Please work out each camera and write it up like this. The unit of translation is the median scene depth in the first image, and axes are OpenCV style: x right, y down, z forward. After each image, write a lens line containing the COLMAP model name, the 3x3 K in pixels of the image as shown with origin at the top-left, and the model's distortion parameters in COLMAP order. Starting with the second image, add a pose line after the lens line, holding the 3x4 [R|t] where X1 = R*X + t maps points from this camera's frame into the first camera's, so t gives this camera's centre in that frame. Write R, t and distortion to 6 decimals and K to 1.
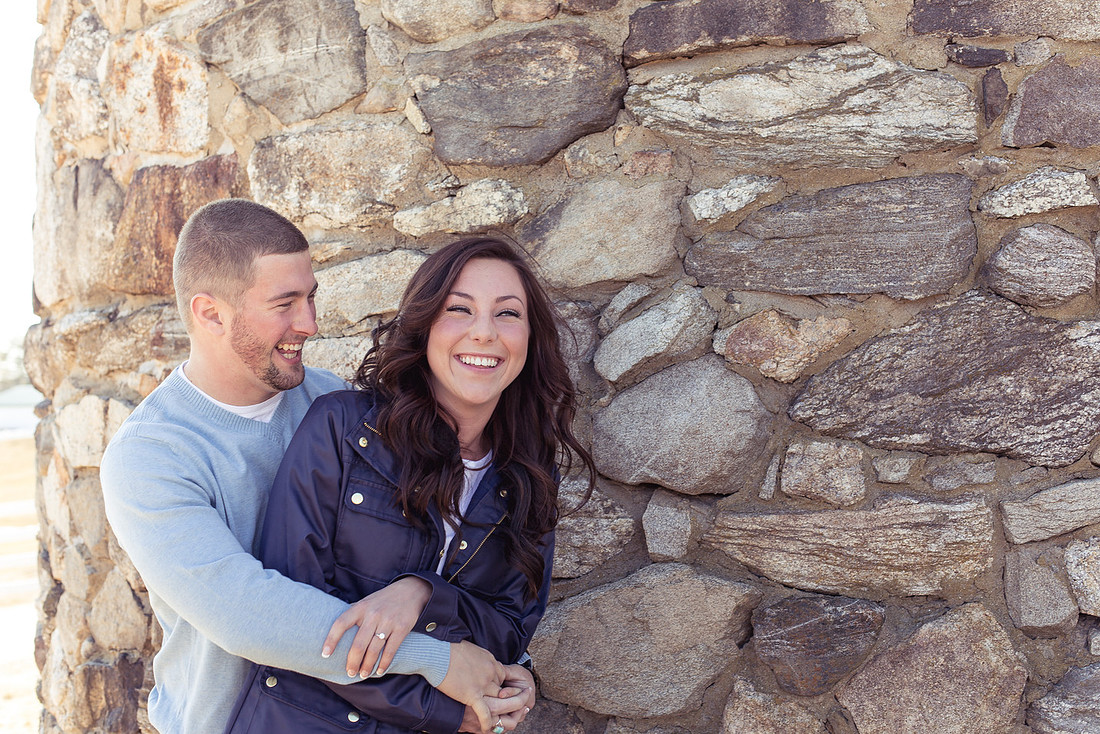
lens RADIAL K [[1560.4, 0, 549.4], [0, 1560.4, 369.8], [0, 0, 1]] dist [-0.102458, 0.000000]
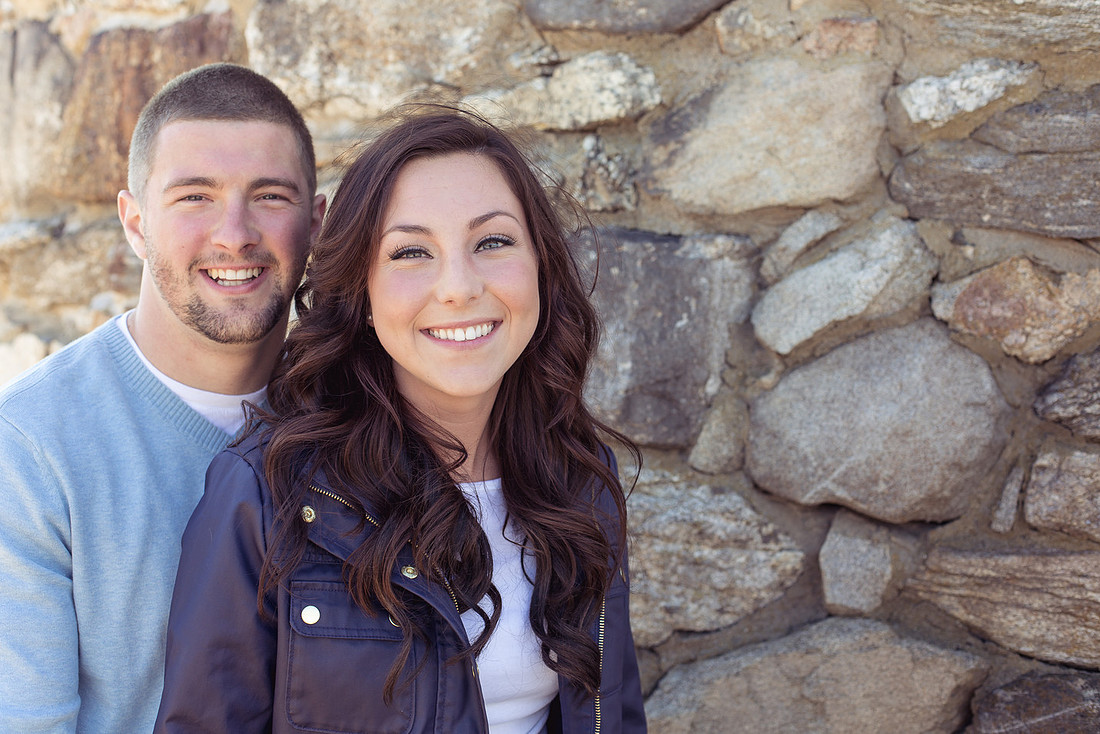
lens RADIAL K [[1560.4, 0, 549.5], [0, 1560.4, 365.9], [0, 0, 1]] dist [-0.102458, 0.000000]
pose [[0.999377, 0.026969, 0.022782, -0.076990], [-0.028182, 0.998105, 0.054696, -0.021707], [-0.021264, -0.055304, 0.998243, 0.316667]]
